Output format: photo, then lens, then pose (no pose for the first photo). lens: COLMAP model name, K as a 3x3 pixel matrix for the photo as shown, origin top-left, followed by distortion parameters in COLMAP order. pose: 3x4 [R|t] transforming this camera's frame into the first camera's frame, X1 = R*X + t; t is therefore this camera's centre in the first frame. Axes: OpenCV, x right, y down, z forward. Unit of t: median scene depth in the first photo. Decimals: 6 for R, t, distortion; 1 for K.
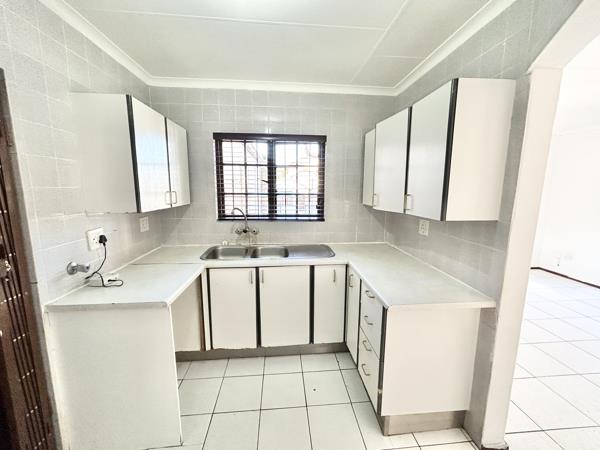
lens RADIAL K [[242.7, 0, 300.0], [0, 242.7, 225.0], [0, 0, 1]] dist [0.000713, -0.000065]
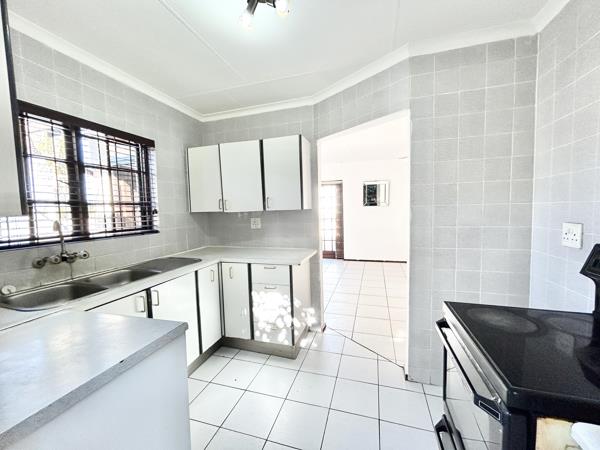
lens RADIAL K [[242.7, 0, 300.0], [0, 242.7, 225.0], [0, 0, 1]] dist [0.000713, -0.000065]
pose [[0.368718, -0.076958, 0.926350, -0.554889], [0.171271, 0.985129, 0.013670, 0.035307], [-0.913627, 0.153617, 0.376415, 0.173268]]
